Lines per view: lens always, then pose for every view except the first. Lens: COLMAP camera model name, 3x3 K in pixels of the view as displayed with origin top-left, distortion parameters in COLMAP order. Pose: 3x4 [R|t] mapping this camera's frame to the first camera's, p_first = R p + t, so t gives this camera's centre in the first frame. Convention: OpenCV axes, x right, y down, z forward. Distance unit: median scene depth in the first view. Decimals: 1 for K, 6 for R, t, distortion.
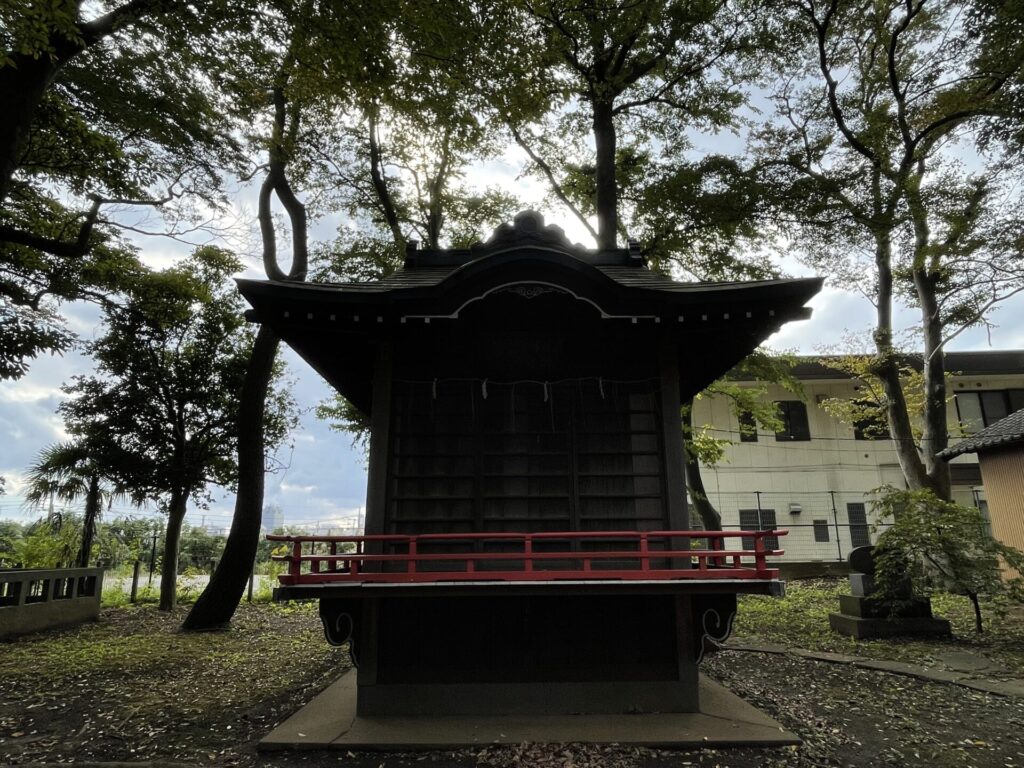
lens RADIAL K [[628.5, 0, 512.9], [0, 628.5, 382.7], [0, 0, 1]] dist [0.032681, 0.000196]
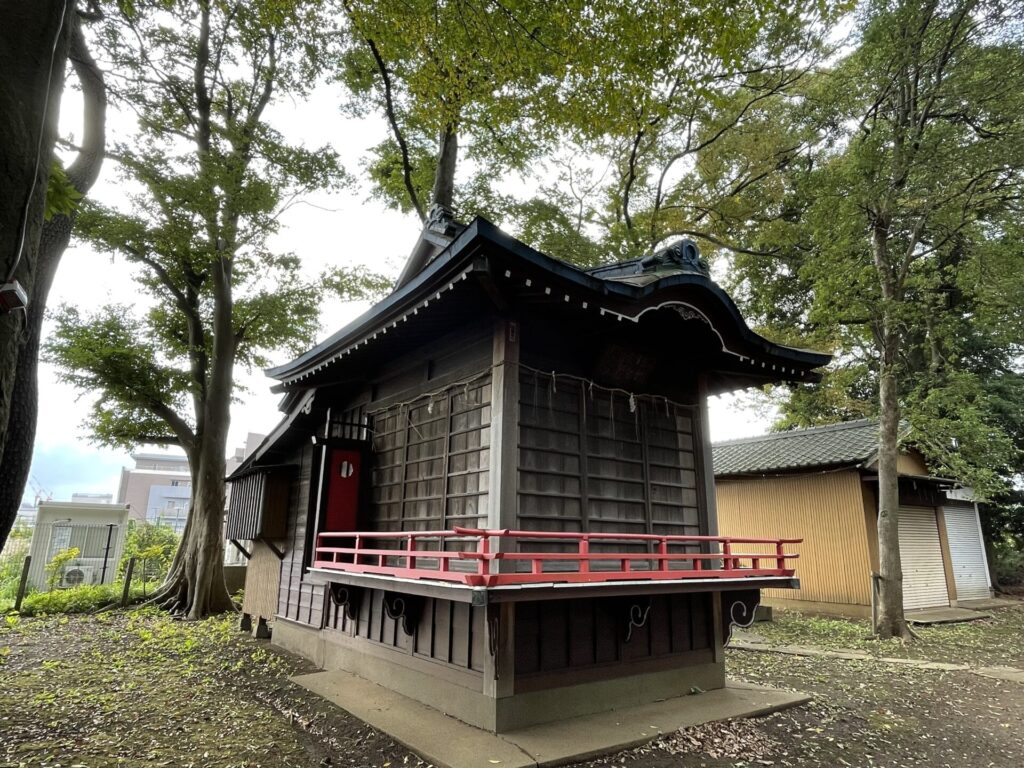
lens RADIAL K [[628.5, 0, 512.3], [0, 628.5, 385.3], [0, 0, 1]] dist [0.032681, 0.000196]
pose [[0.791130, 0.170363, 0.587443, -0.768172], [-0.171644, 0.983672, -0.054113, 0.080926], [-0.587070, -0.058021, 0.807454, 0.269459]]
